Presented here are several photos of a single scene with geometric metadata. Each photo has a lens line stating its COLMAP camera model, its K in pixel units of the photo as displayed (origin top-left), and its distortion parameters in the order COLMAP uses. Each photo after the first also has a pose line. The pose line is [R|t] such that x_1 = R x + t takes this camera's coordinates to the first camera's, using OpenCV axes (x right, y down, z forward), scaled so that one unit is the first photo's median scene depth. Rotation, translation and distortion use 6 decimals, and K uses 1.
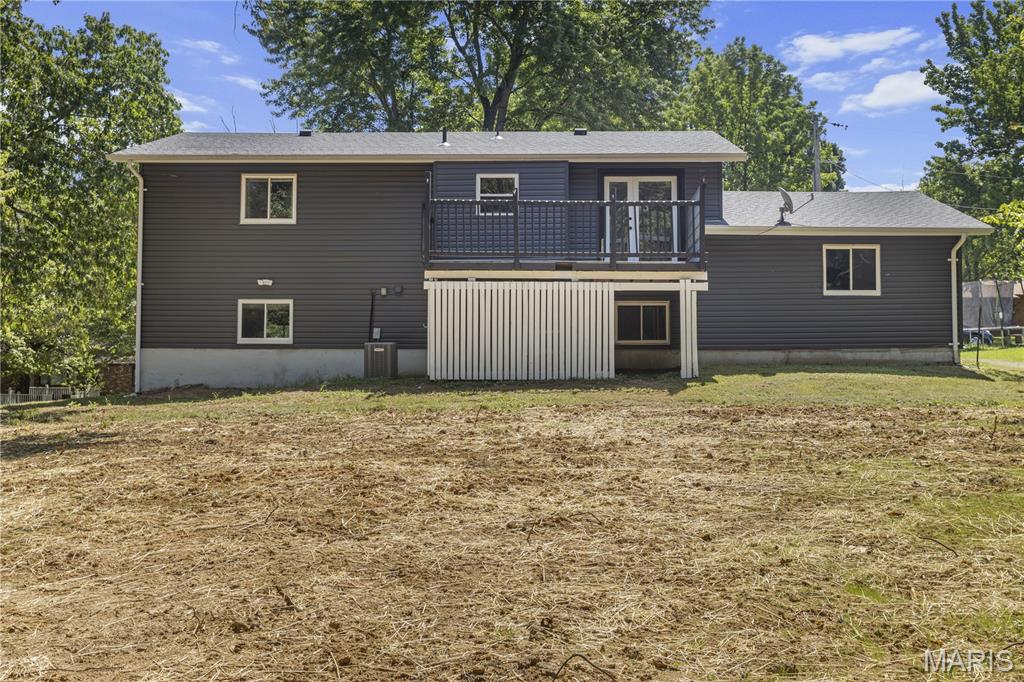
lens RADIAL K [[1187.8, 0, 511.9], [0, 1187.8, 344.7], [0, 0, 1]] dist [0.004823, 0.000000]
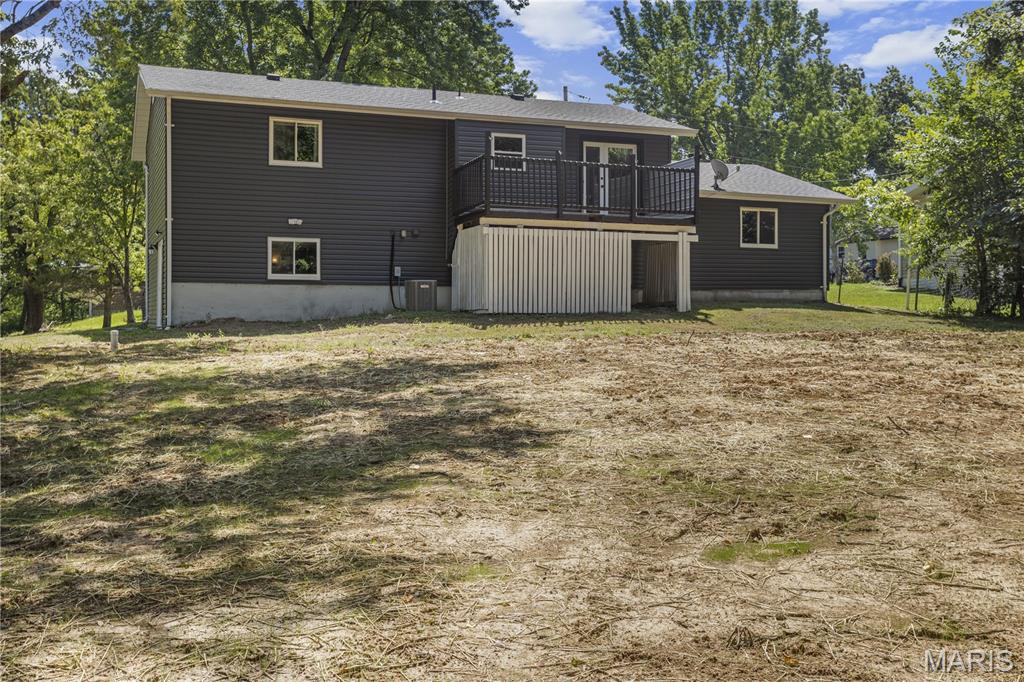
lens RADIAL K [[1123.3, 0, 512.0], [0, 1123.3, 337.0], [0, 0, 1]] dist [-0.029735, 0.000000]
pose [[0.912904, -0.007992, 0.408097, -0.442056], [-0.012521, 0.998789, 0.047569, 0.000328], [-0.407983, -0.048535, 0.911698, 0.003474]]
